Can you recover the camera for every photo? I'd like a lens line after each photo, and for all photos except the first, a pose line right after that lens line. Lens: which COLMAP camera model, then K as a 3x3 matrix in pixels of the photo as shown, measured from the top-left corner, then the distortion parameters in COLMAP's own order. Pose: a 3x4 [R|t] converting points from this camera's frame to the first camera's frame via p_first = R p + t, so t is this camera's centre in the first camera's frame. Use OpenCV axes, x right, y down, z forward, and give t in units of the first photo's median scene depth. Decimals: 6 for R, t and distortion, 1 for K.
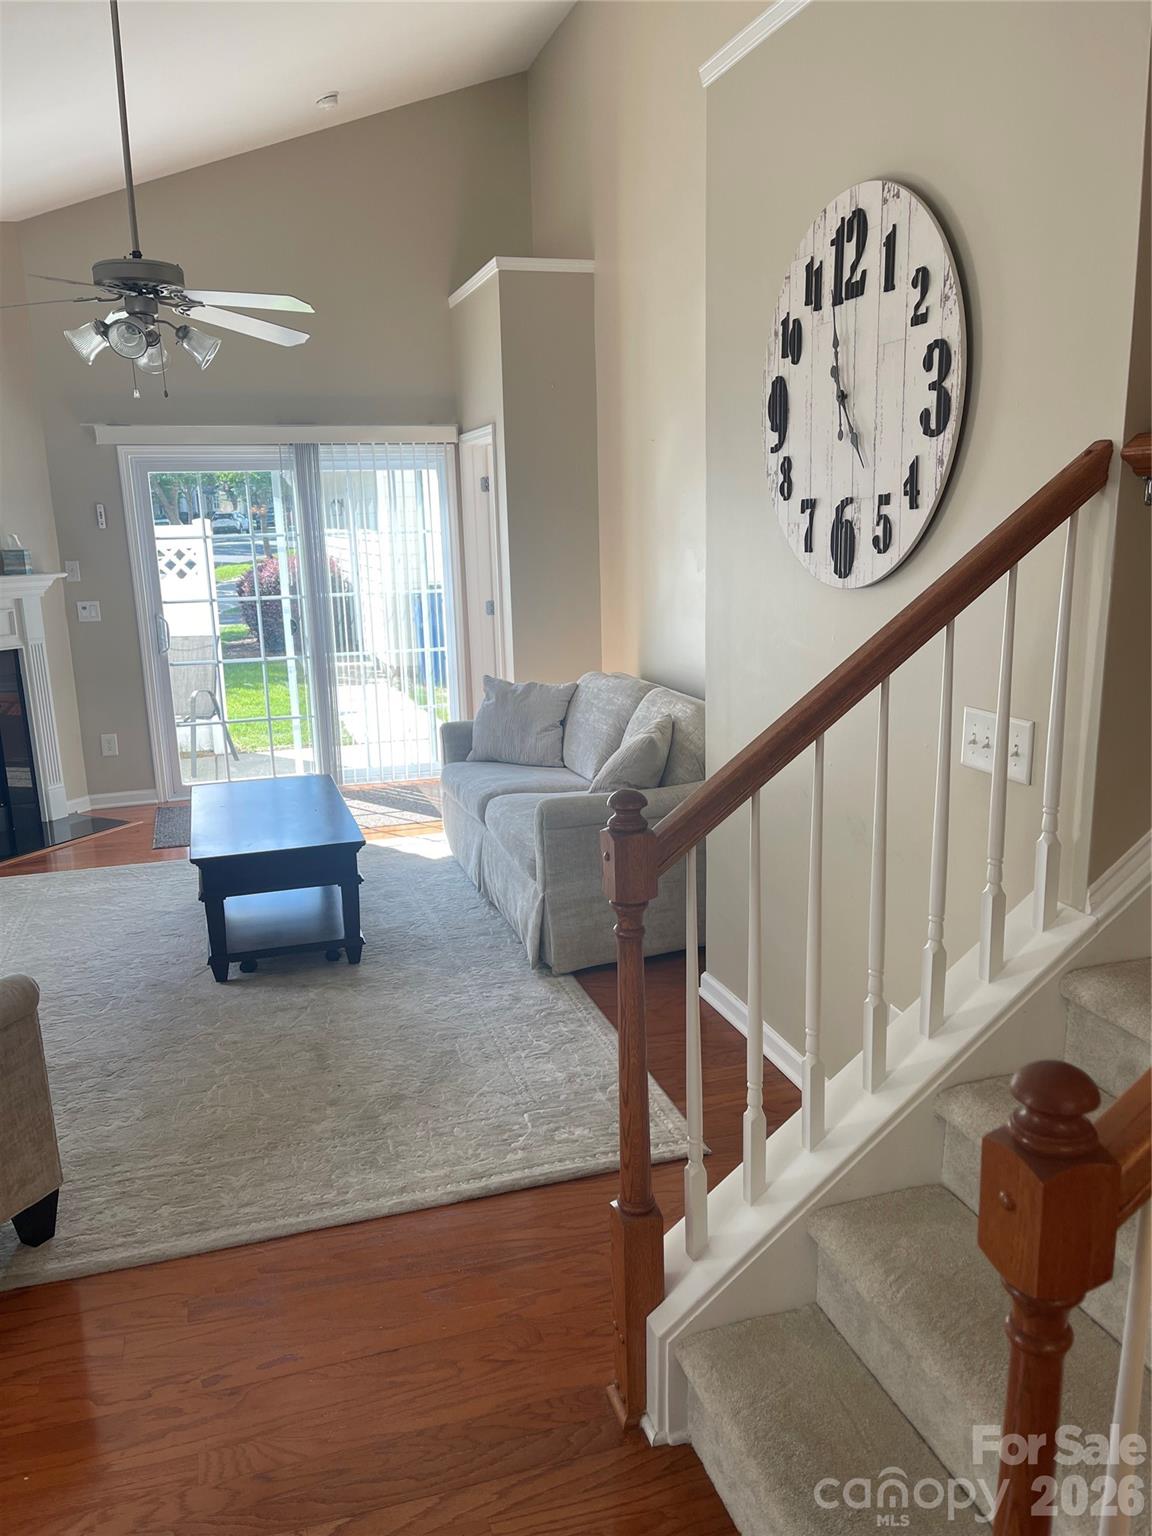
lens RADIAL K [[1165.4, 0, 574.4], [0, 1165.4, 775.6], [0, 0, 1]] dist [0.057961, -0.063754]
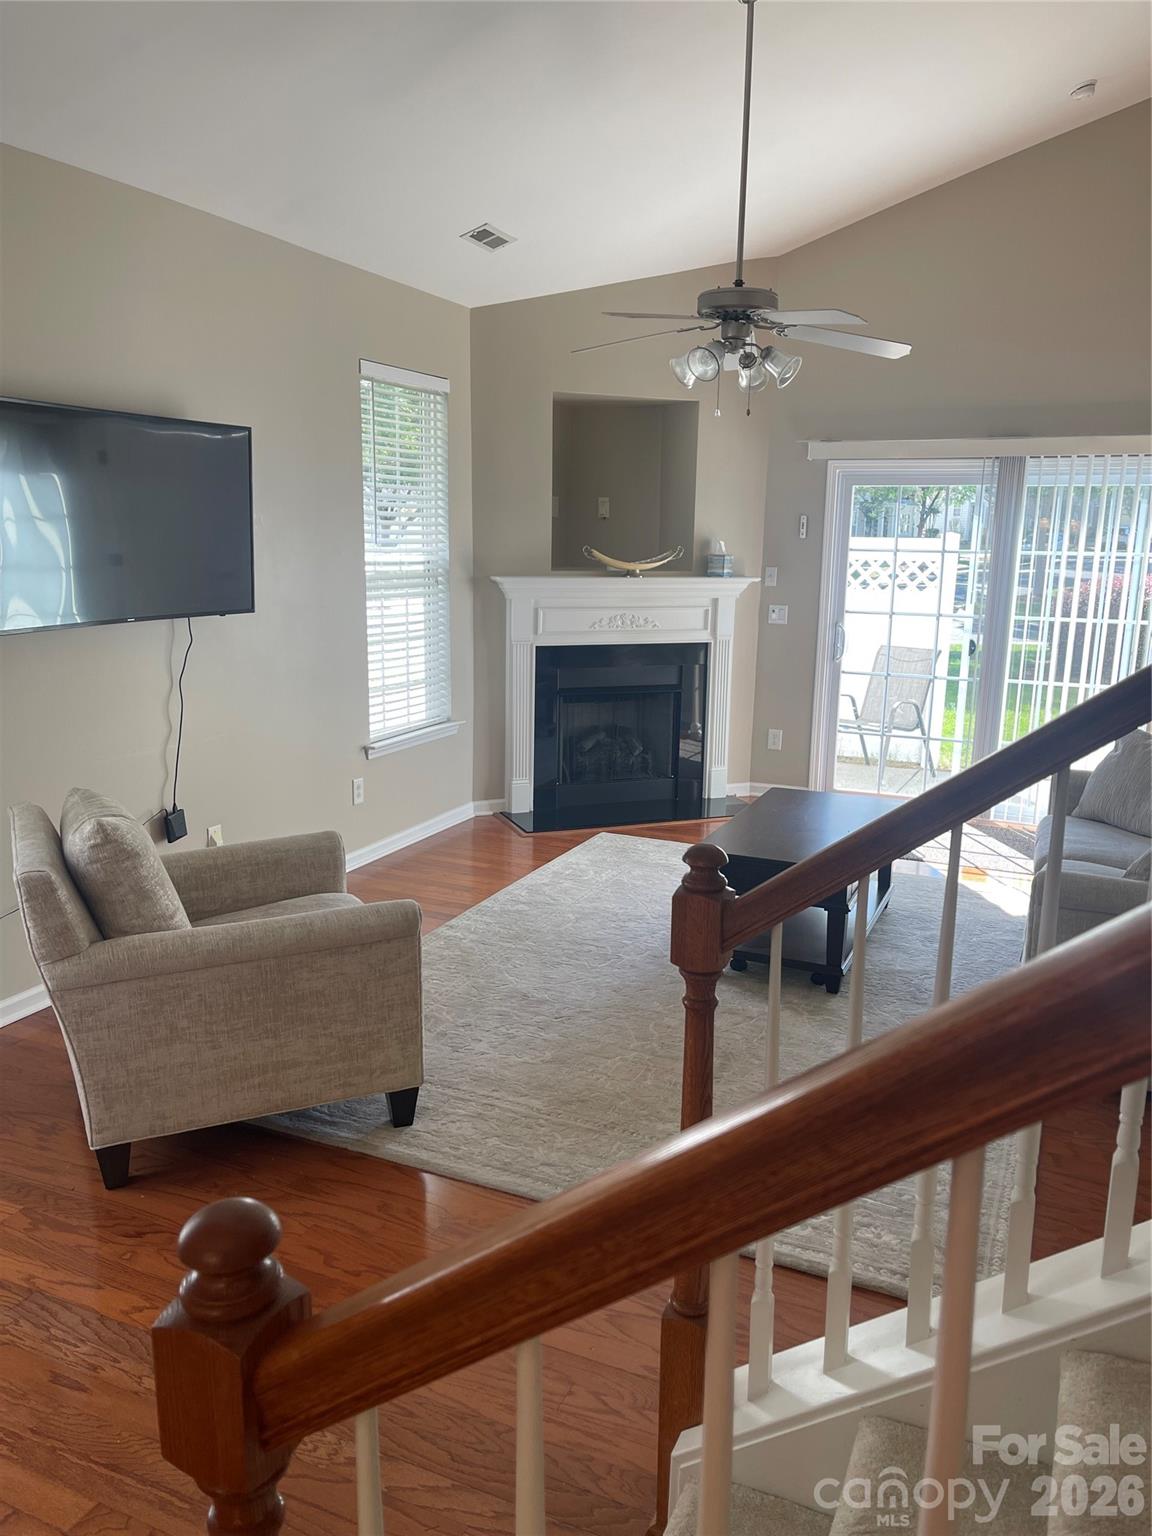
lens RADIAL K [[1165.4, 0, 577.7], [0, 1165.4, 766.7], [0, 0, 1]] dist [0.057961, -0.063754]
pose [[0.758425, 0.166863, -0.630039, 0.152986], [-0.177838, 0.982972, 0.046259, -0.020163], [0.627029, 0.076961, 0.775185, 0.068091]]
